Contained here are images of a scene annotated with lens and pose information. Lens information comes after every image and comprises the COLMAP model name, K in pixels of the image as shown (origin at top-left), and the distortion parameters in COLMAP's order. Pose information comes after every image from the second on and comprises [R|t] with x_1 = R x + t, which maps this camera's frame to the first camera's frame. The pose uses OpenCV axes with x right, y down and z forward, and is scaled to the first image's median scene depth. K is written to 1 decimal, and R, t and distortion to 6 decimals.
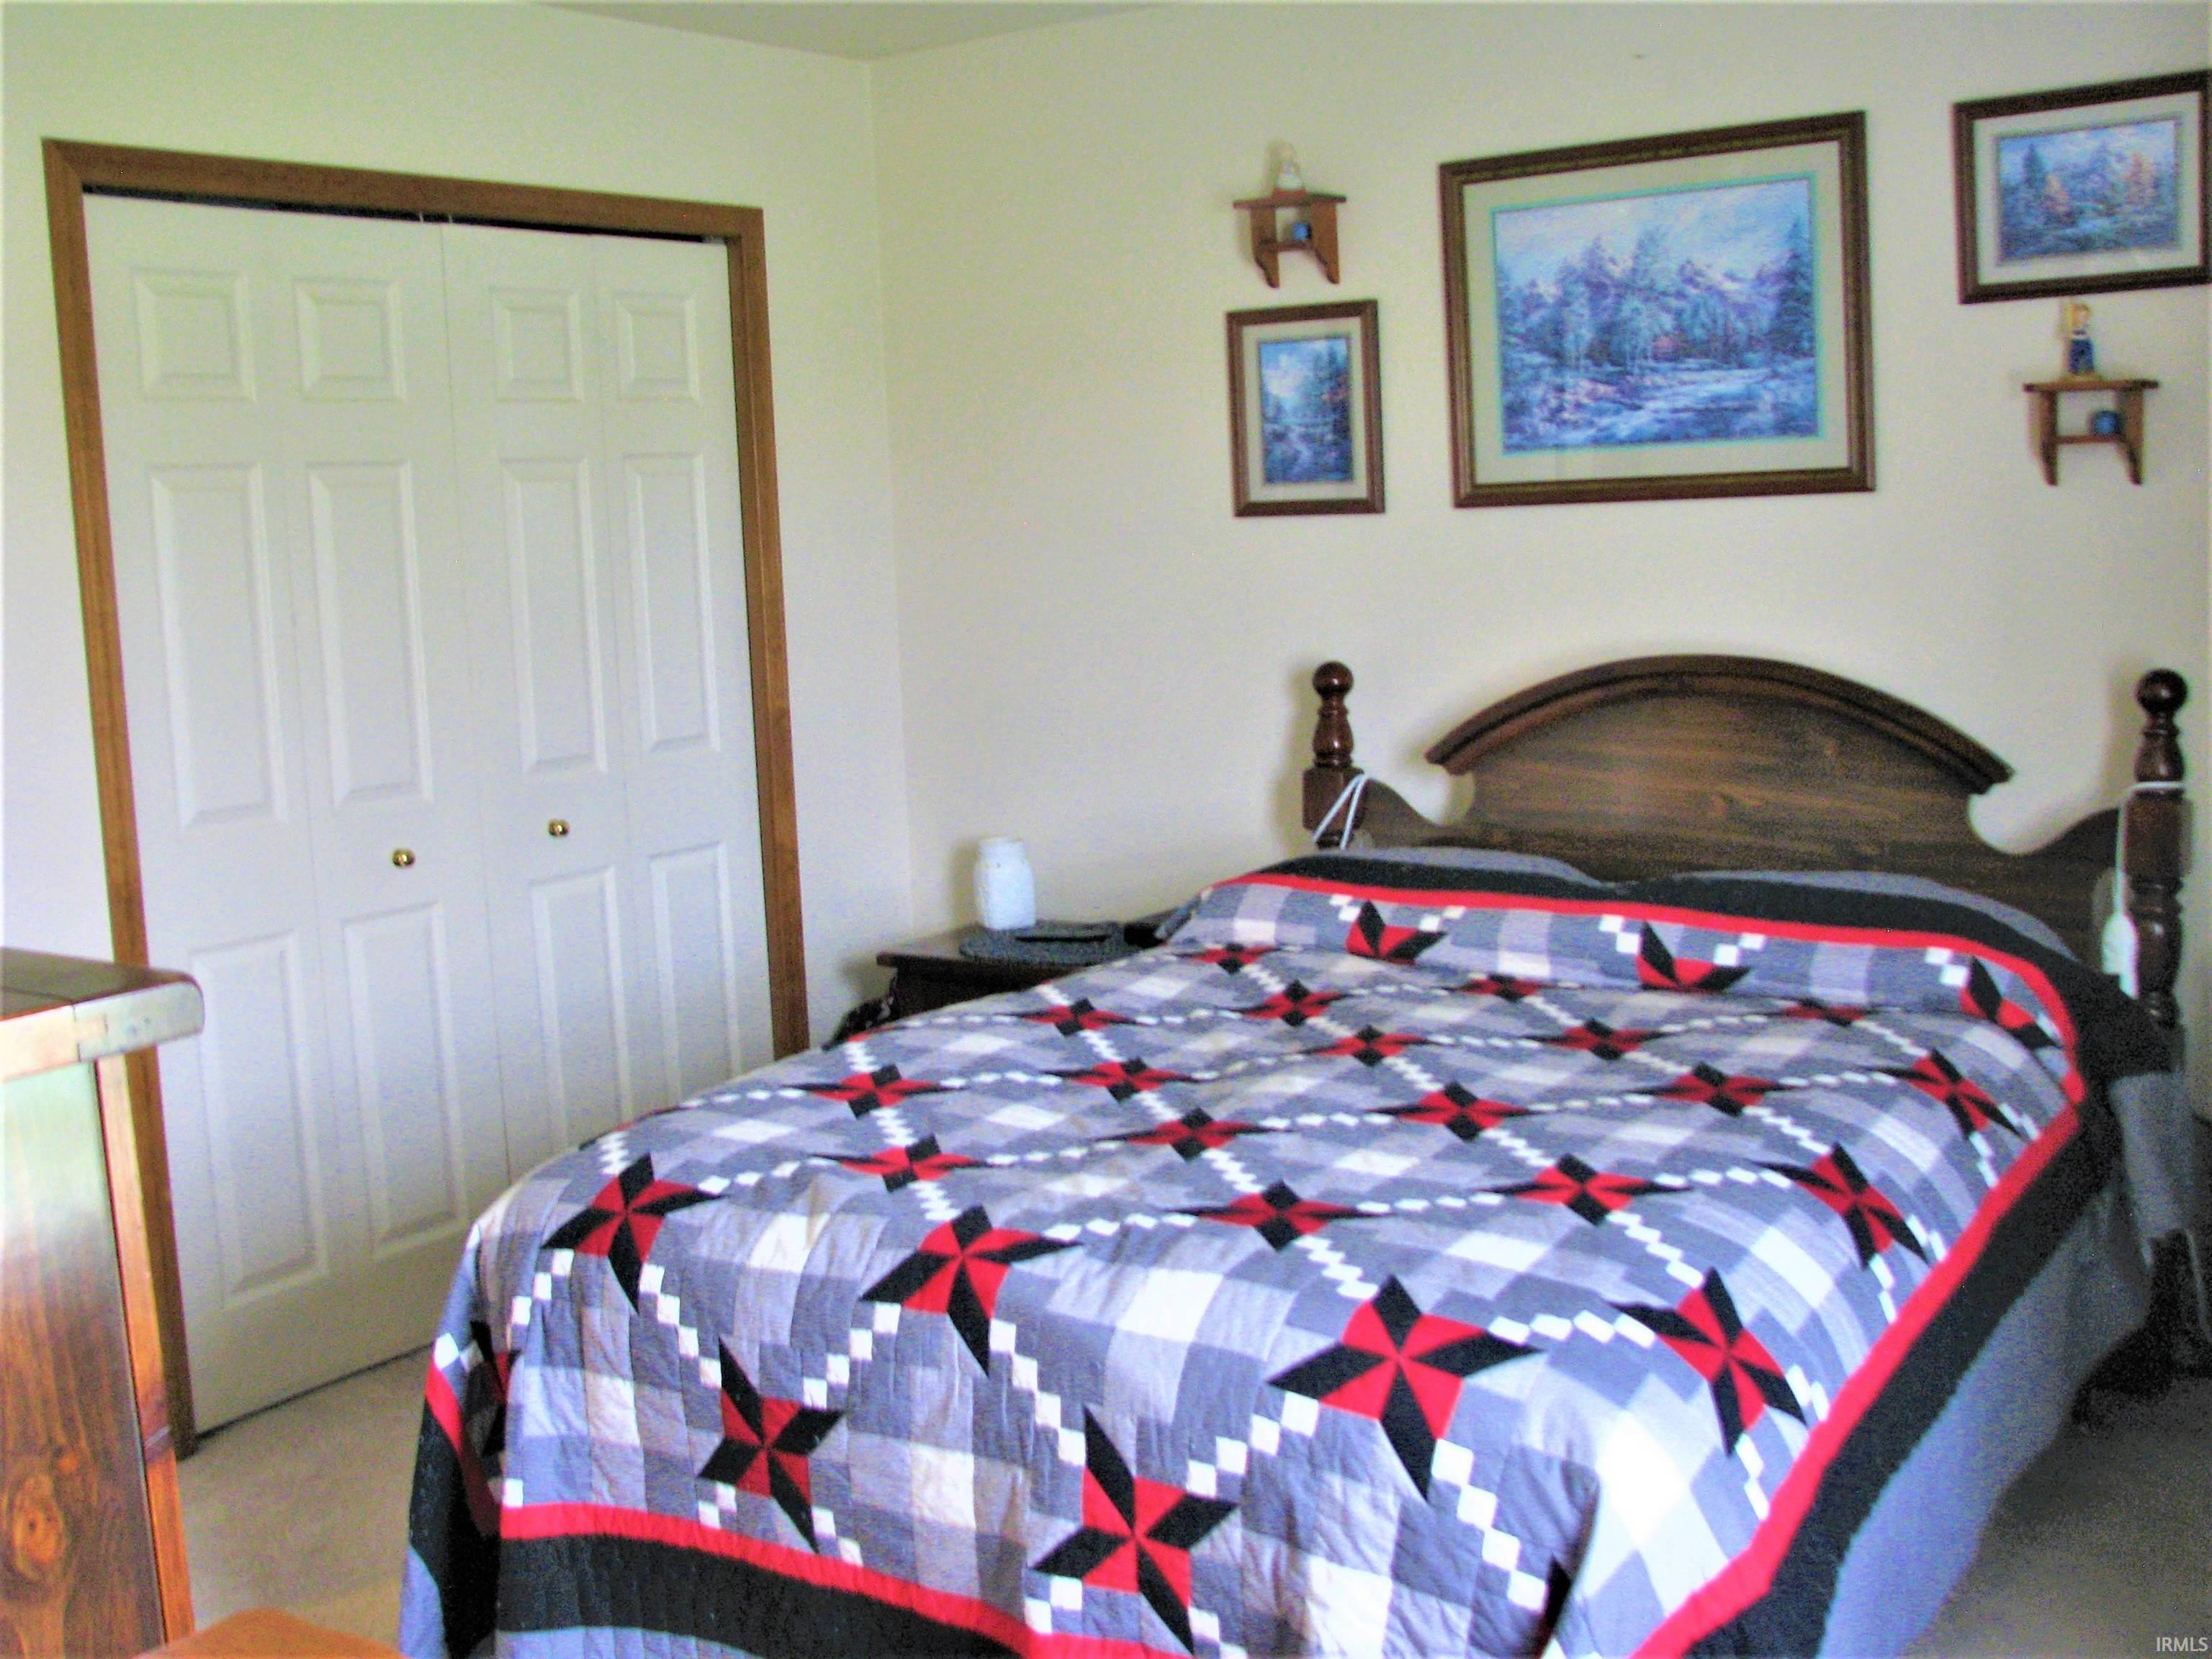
lens RADIAL K [[2319.6, 0, 1106.0], [0, 2319.6, 829.5], [0, 0, 1]] dist [-0.203321, 0.263509]
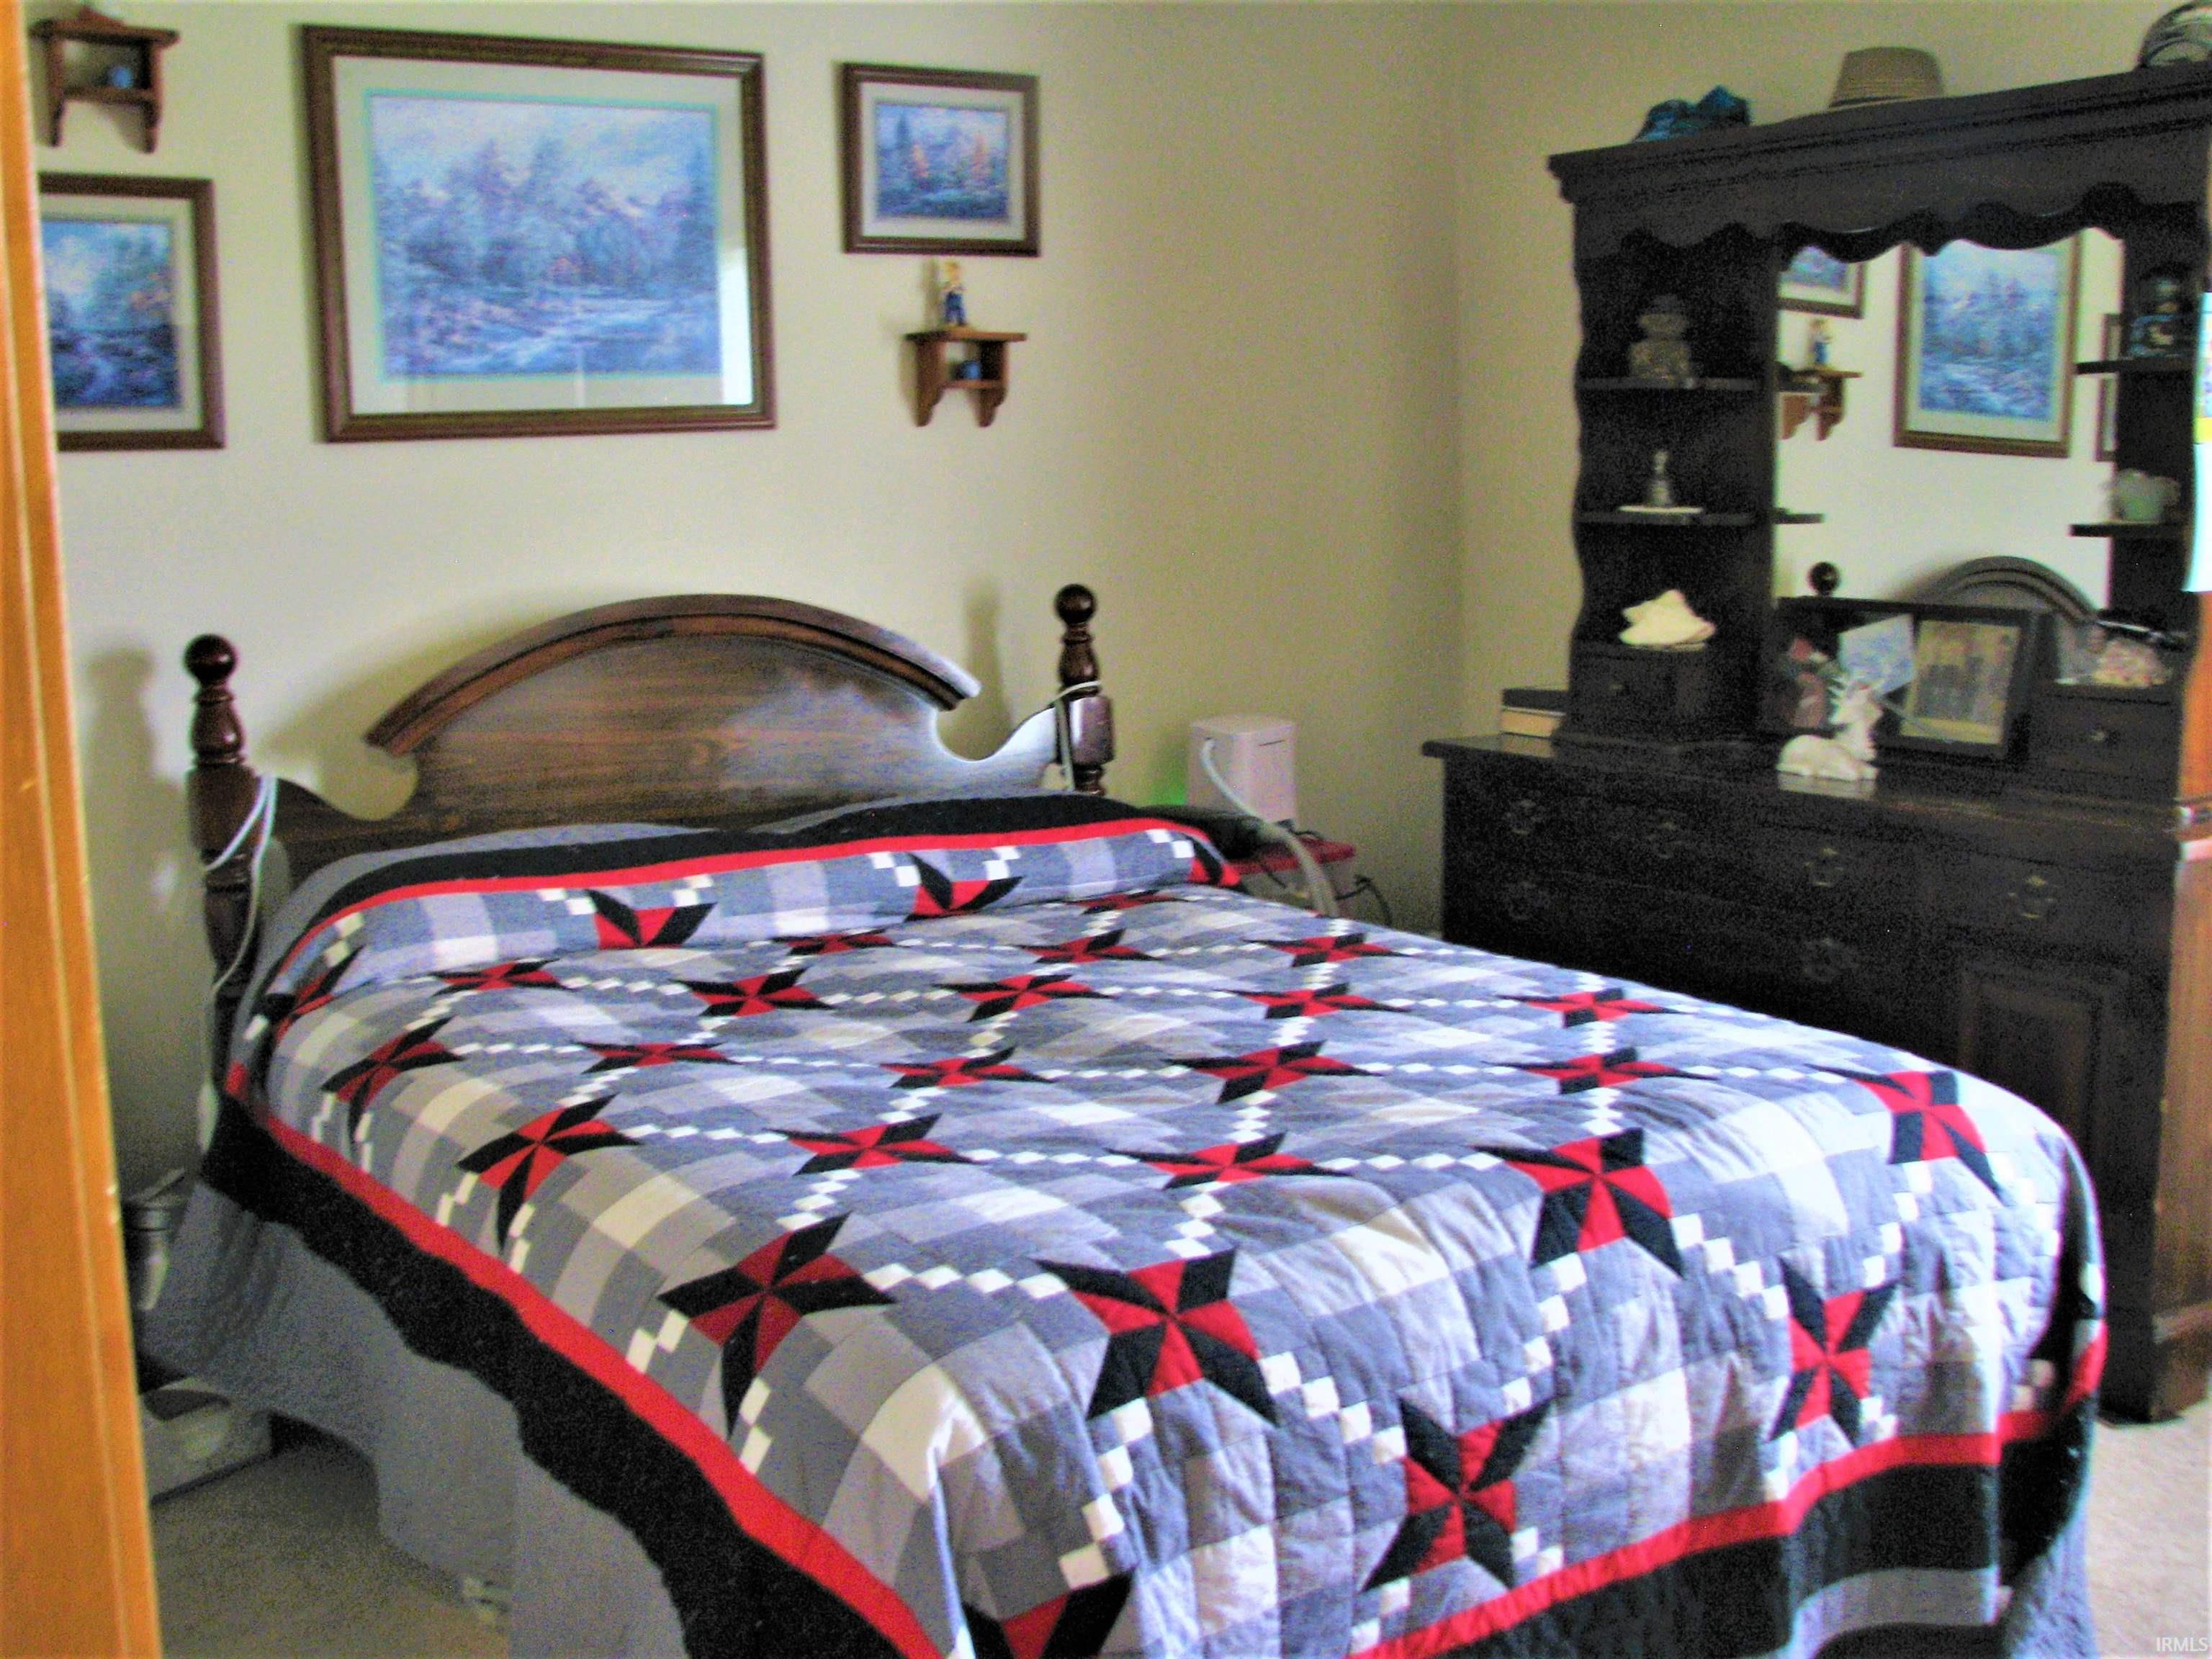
lens RADIAL K [[2319.6, 0, 1106.0], [0, 2319.6, 829.5], [0, 0, 1]] dist [-0.203321, 0.263509]
pose [[0.379895, -0.110557, 0.918399, -0.547949], [0.127199, 0.989644, 0.066517, -0.020856], [-0.916242, 0.091550, 0.390024, 0.464789]]
